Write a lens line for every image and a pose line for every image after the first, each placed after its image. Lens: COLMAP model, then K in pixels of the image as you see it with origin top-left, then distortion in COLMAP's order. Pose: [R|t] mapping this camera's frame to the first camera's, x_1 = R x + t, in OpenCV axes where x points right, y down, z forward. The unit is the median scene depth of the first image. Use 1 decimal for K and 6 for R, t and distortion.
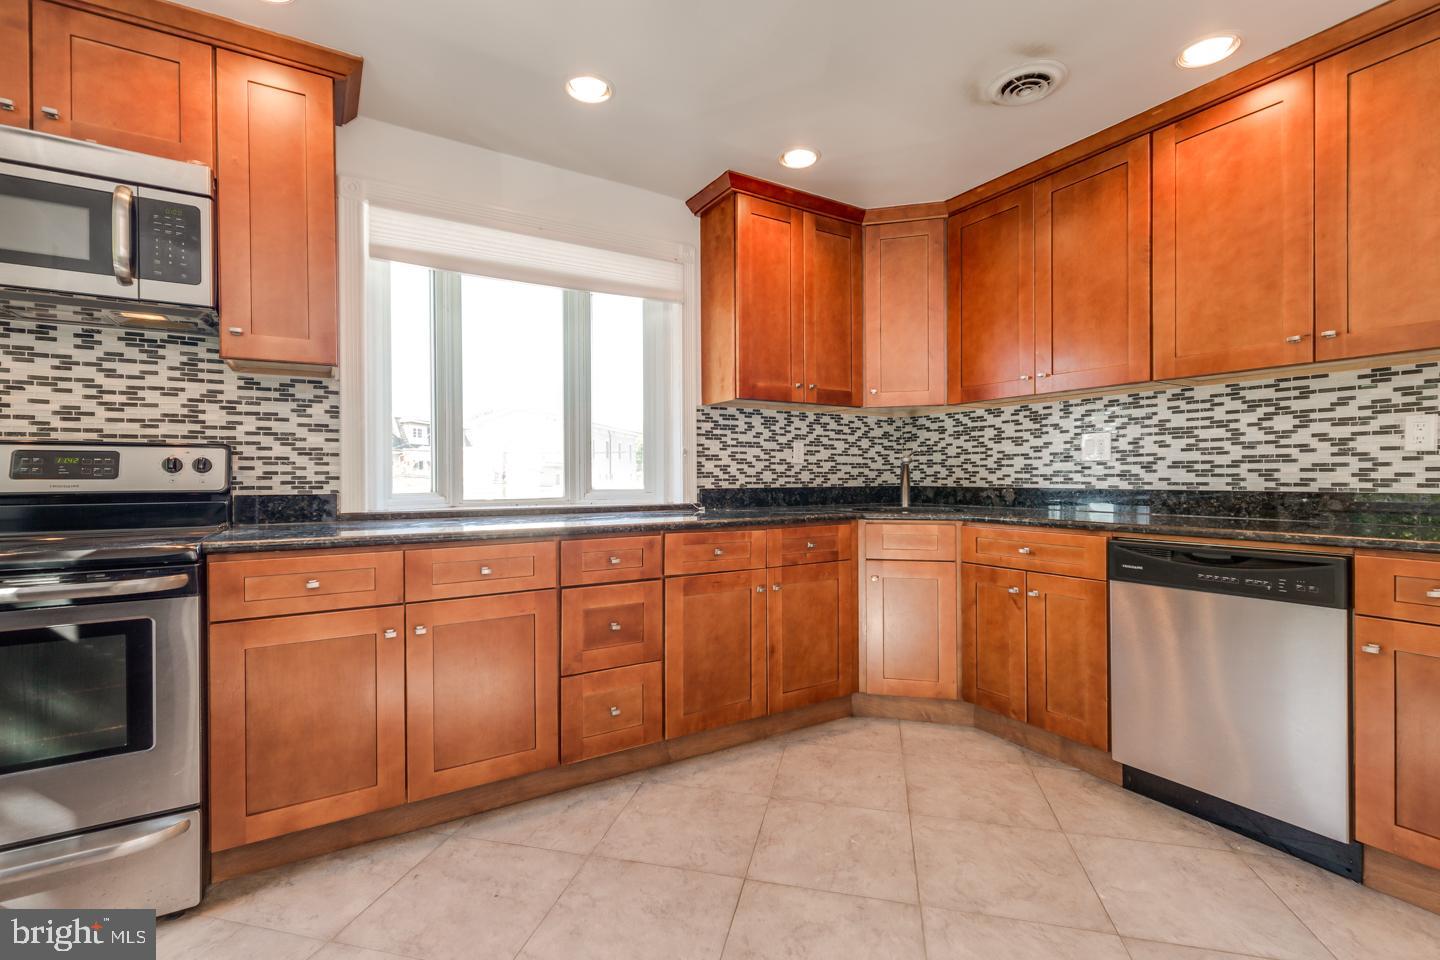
lens RADIAL K [[646.4, 0, 714.9], [0, 646.4, 477.1], [0, 0, 1]] dist [0.005246, -0.001072]
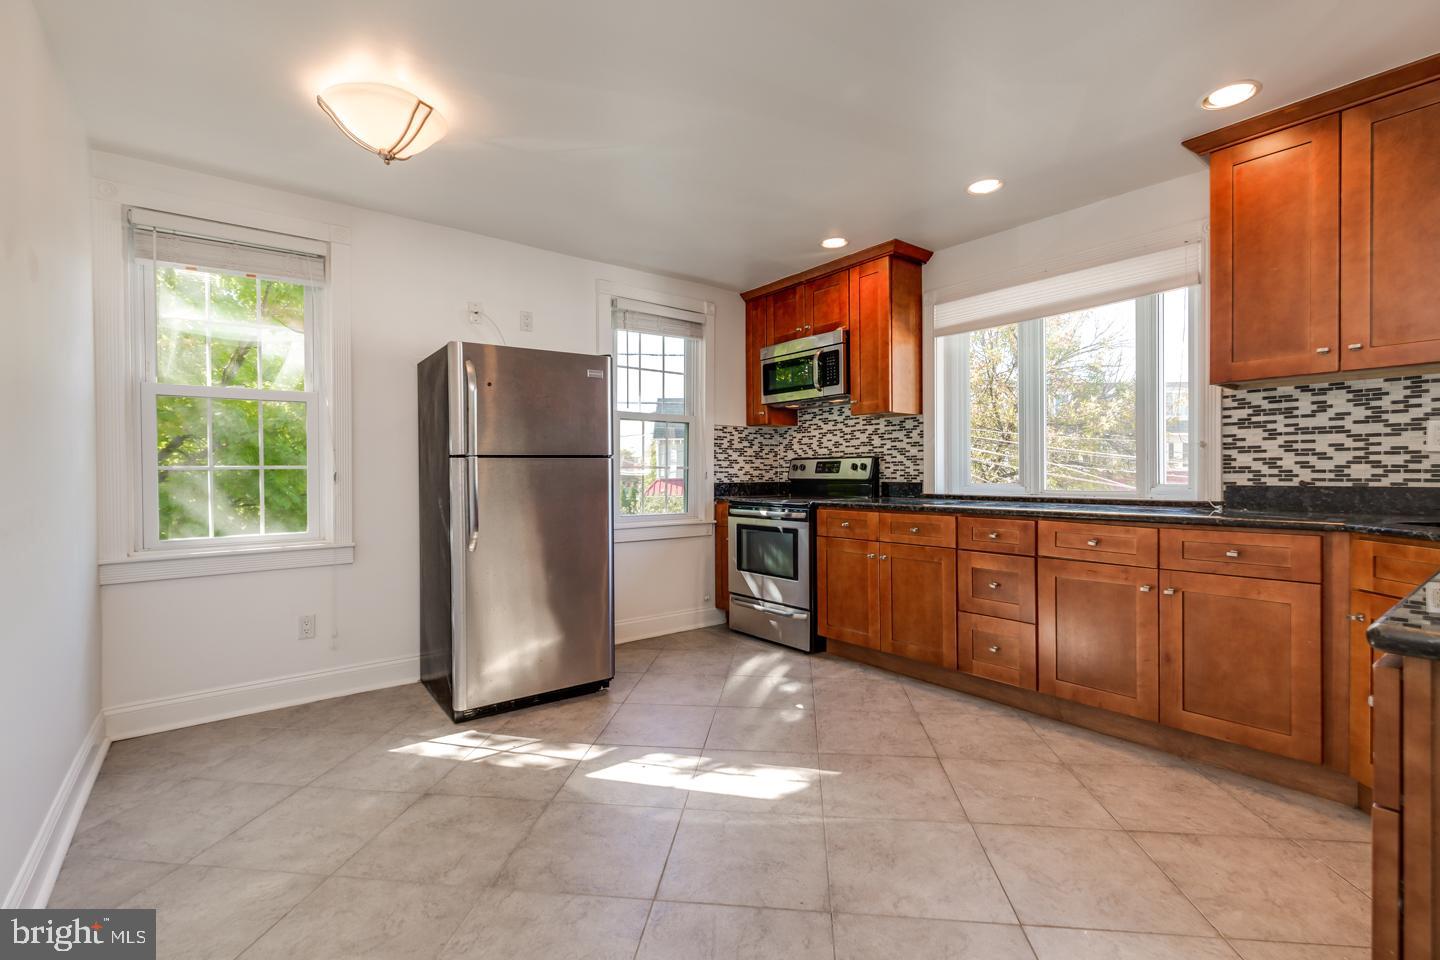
lens RADIAL K [[646.4, 0, 718.7], [0, 646.4, 478.8], [0, 0, 1]] dist [0.005246, -0.001072]
pose [[0.111049, 0.010904, -0.993755, 1.043002], [0.002404, 0.999934, 0.011241, -0.003656], [0.993812, -0.003637, 0.111016, 0.278326]]
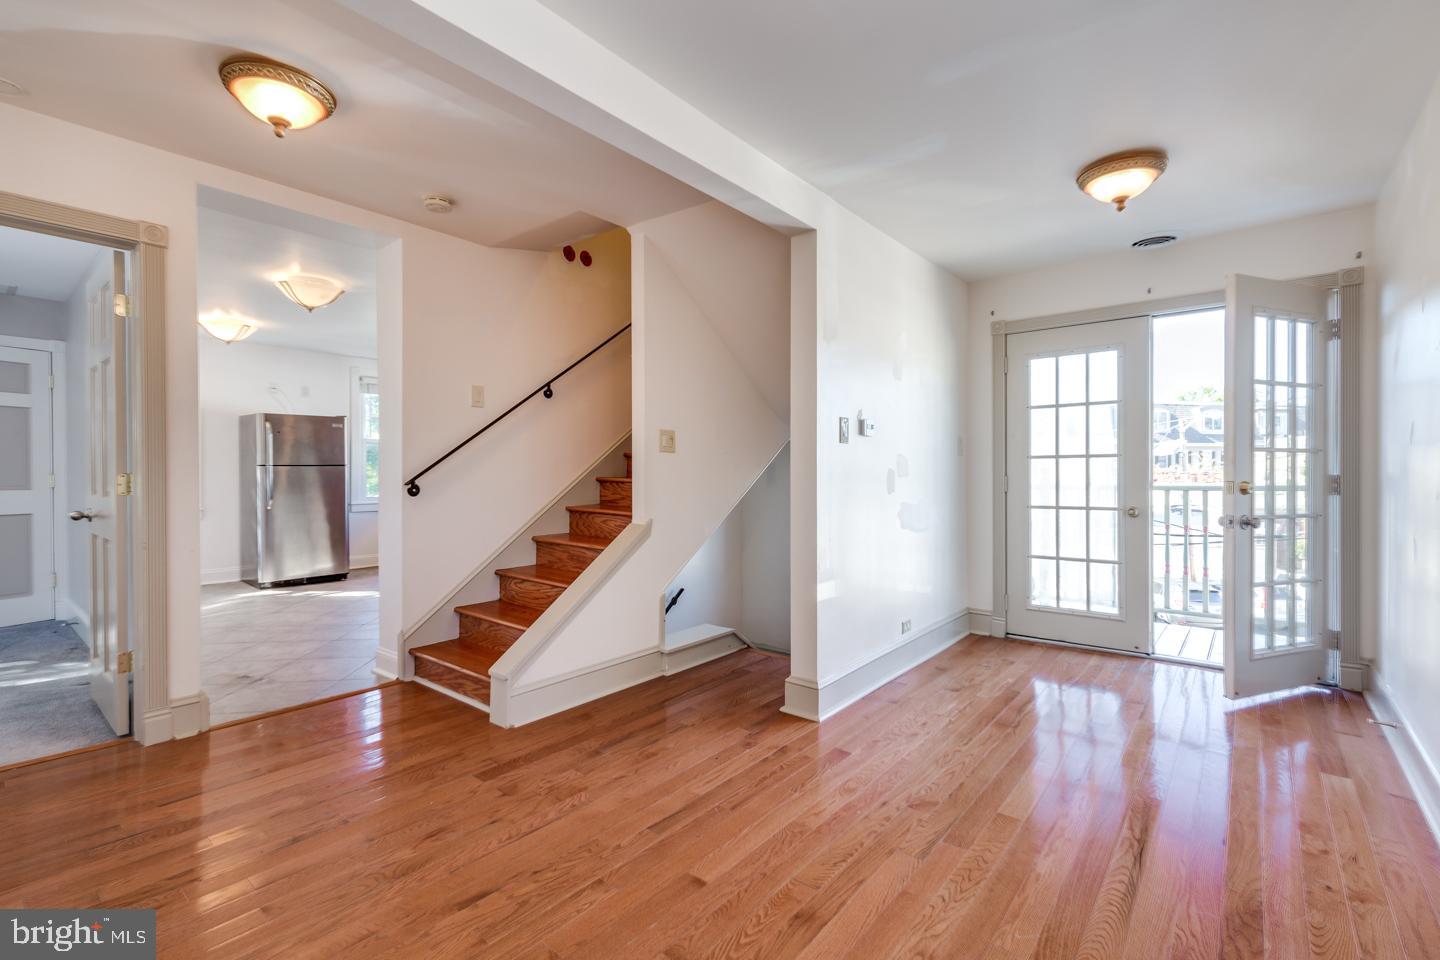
lens RADIAL K [[646.4, 0, 719.9], [0, 646.4, 479.4], [0, 0, 1]] dist [0.005246, -0.001072]
pose [[0.332398, 0.011526, -0.943069, 2.498469], [-0.001267, 0.999930, 0.011774, -0.009362], [0.943139, -0.002718, 0.332389, 0.696092]]
